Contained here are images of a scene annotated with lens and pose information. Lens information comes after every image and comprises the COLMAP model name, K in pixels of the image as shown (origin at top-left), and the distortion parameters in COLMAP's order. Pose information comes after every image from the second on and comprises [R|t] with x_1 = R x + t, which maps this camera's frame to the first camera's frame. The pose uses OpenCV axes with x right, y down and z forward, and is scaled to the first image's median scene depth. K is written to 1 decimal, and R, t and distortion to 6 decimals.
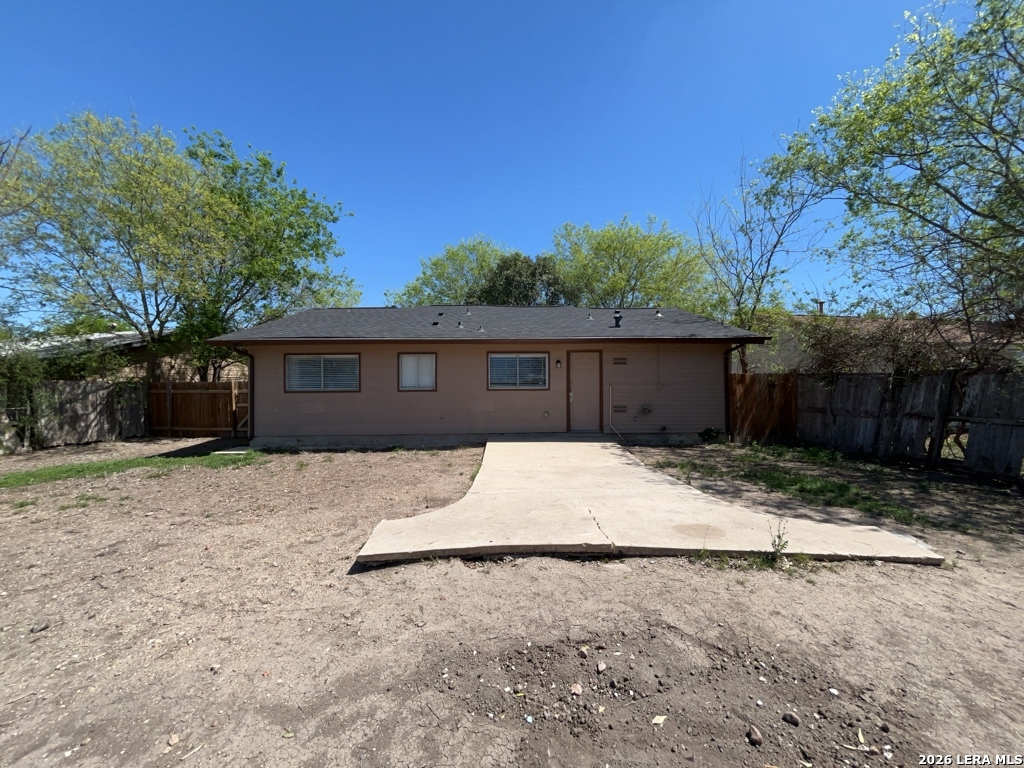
lens RADIAL K [[413.4, 0, 514.2], [0, 413.4, 384.8], [0, 0, 1]] dist [-0.002222, -0.000590]
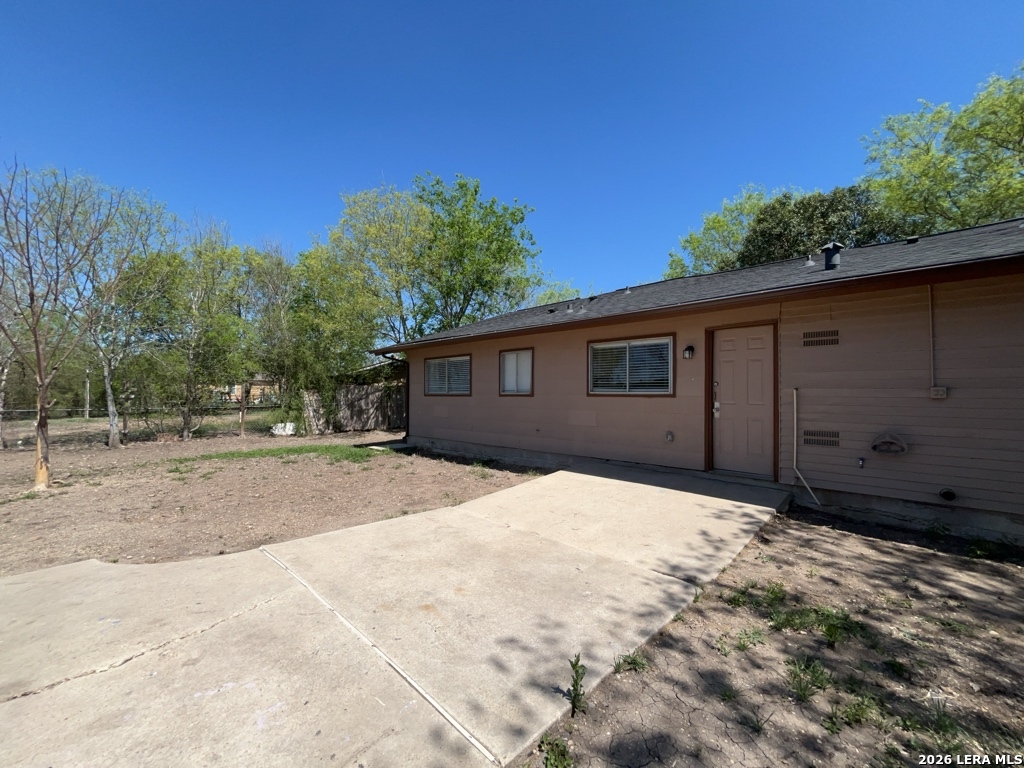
lens RADIAL K [[413.4, 0, 514.2], [0, 413.4, 384.8], [0, 0, 1]] dist [-0.002222, -0.000590]
pose [[0.709779, -0.006217, -0.704397, 0.337257], [0.002623, 0.999977, -0.006183, -0.001469], [0.704419, 0.002541, 0.709780, 0.404600]]
